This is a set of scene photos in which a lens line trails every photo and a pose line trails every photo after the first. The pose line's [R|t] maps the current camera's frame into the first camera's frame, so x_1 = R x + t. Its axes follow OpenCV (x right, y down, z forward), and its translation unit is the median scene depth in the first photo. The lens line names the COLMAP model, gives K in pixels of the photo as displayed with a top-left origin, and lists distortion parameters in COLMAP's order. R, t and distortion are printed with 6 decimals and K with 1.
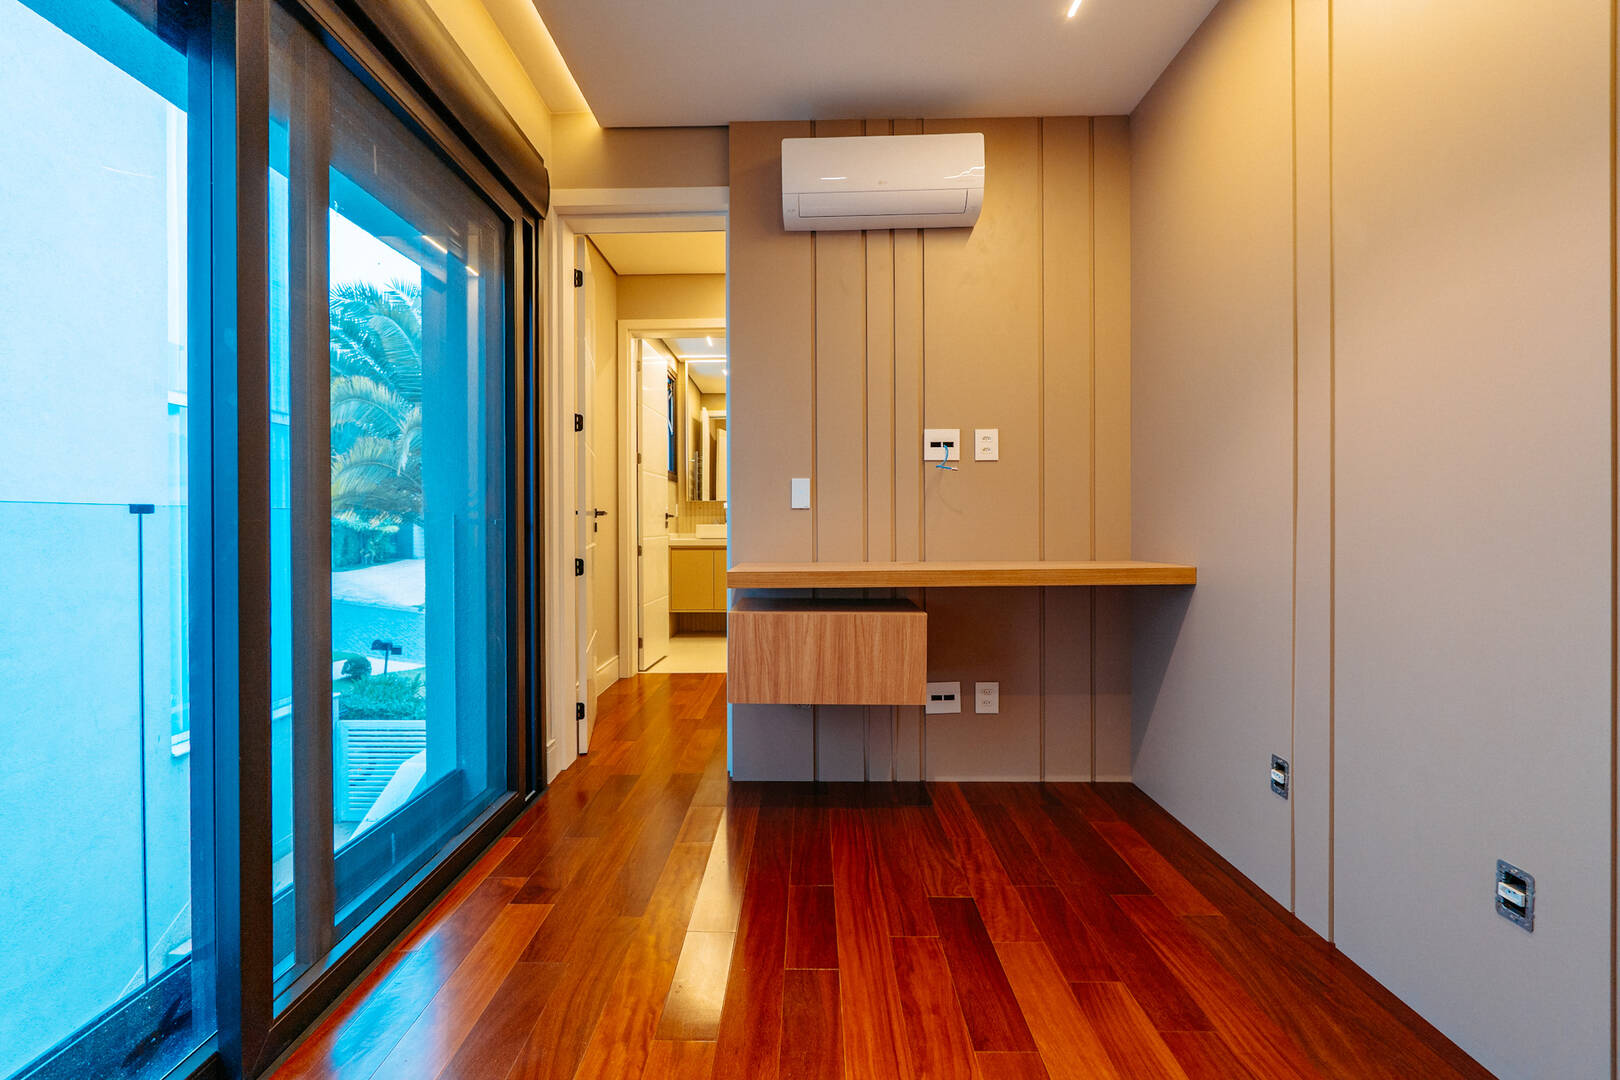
lens RADIAL K [[748.8, 0, 791.4], [0, 748.8, 524.6], [0, 0, 1]] dist [-0.005505, -0.000320]
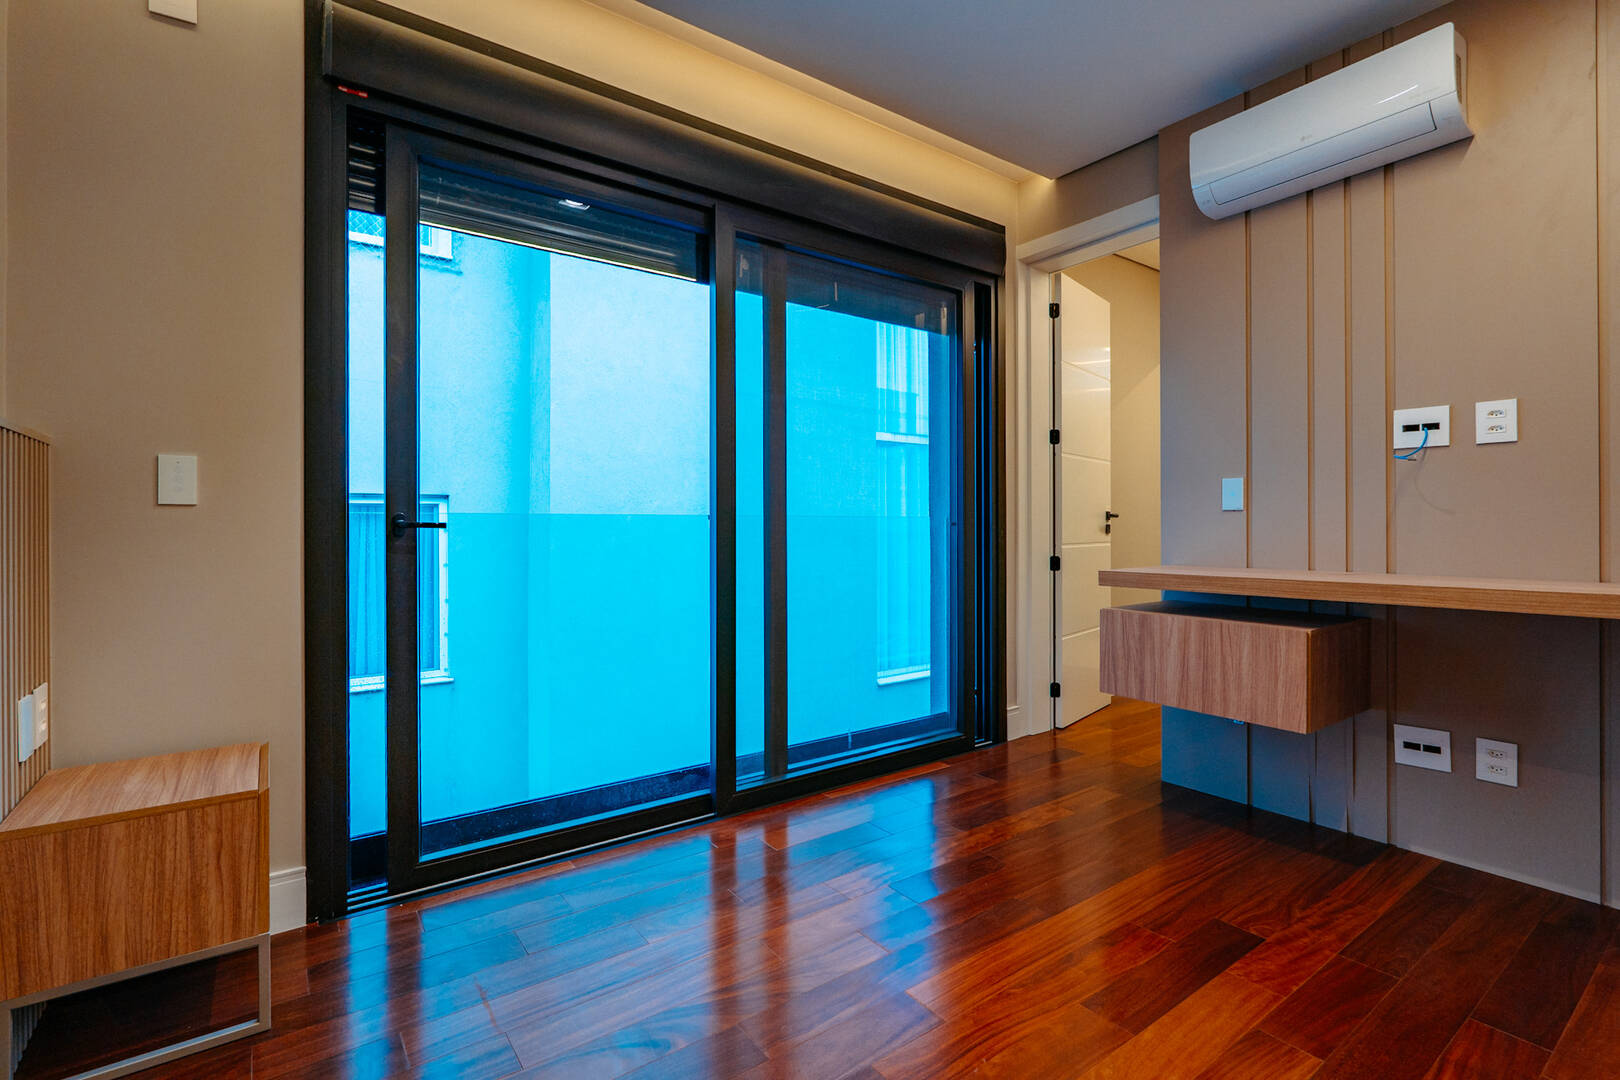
lens RADIAL K [[744.2, 0, 794.2], [0, 744.2, 525.4], [0, 0, 1]] dist [-0.002057, -0.000303]
pose [[0.601952, 0.003892, -0.798523, 0.431382], [-0.005122, 0.999986, 0.001012, -0.000676], [0.798516, 0.003481, 0.601964, -0.001635]]
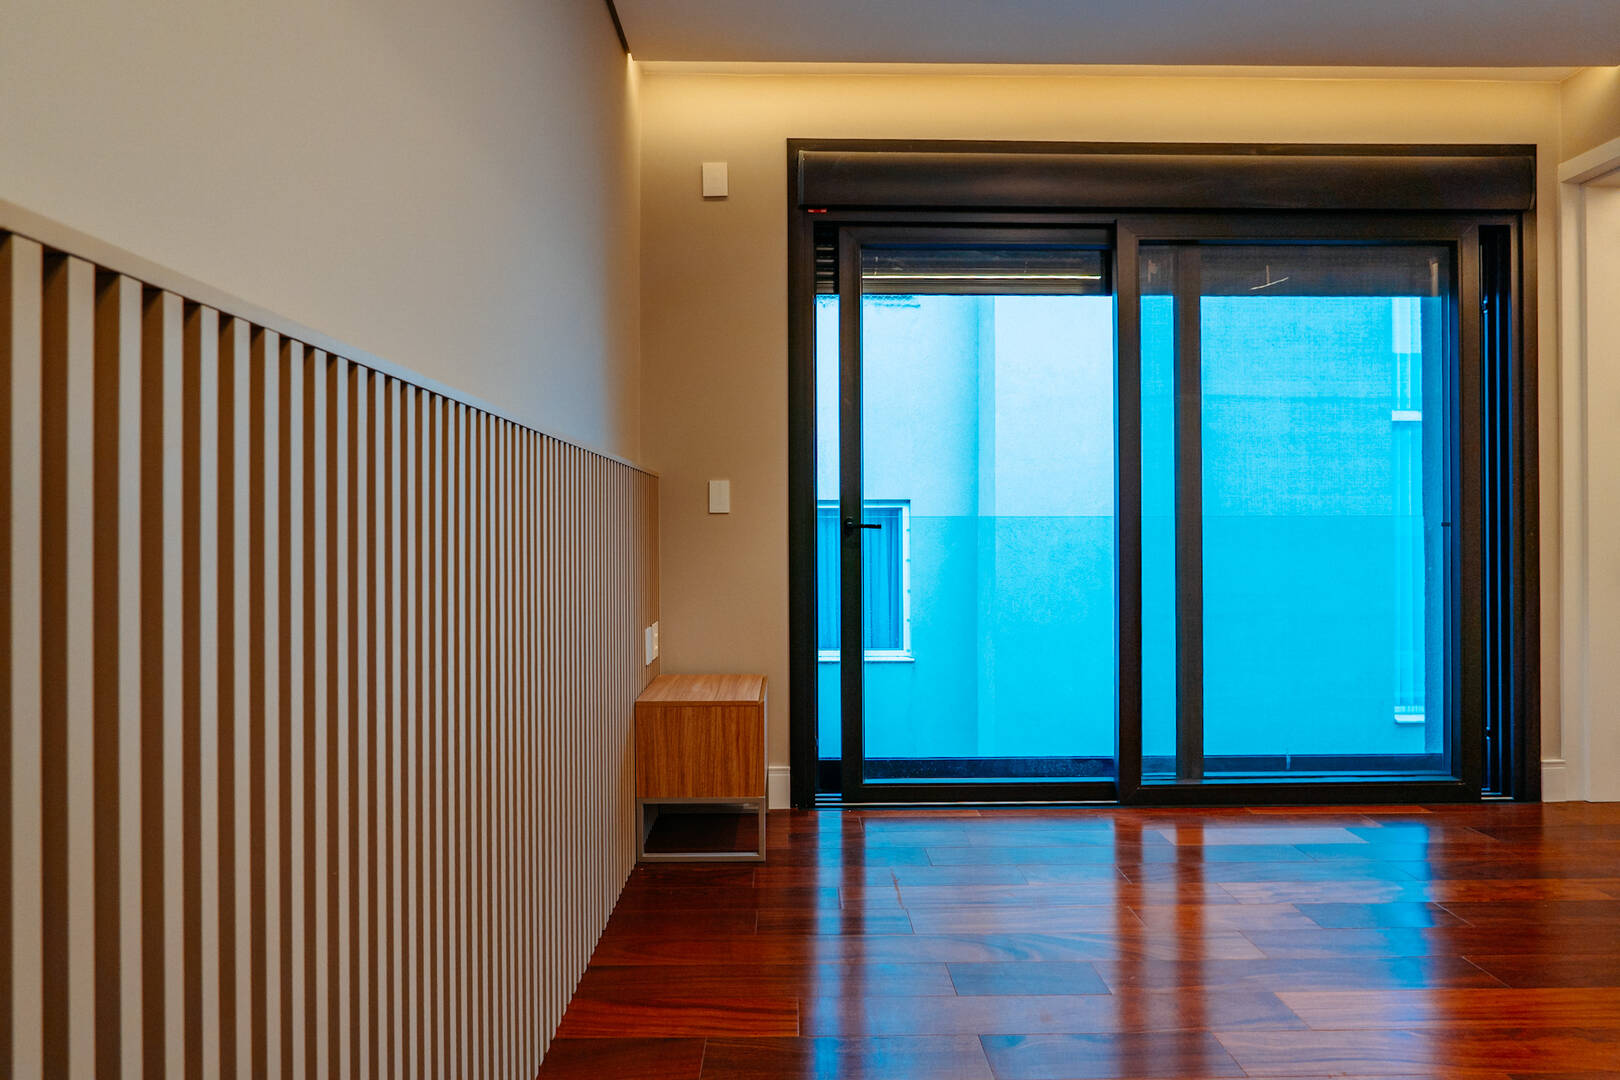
lens RADIAL K [[748.9, 0, 801.5], [0, 748.9, 531.2], [0, 0, 1]] dist [-0.003829, -0.000466]
pose [[0.044064, 0.010422, -0.998974, 0.578730], [-0.002928, 0.999943, 0.010303, -0.001657], [0.999024, 0.002471, 0.044092, 0.022055]]
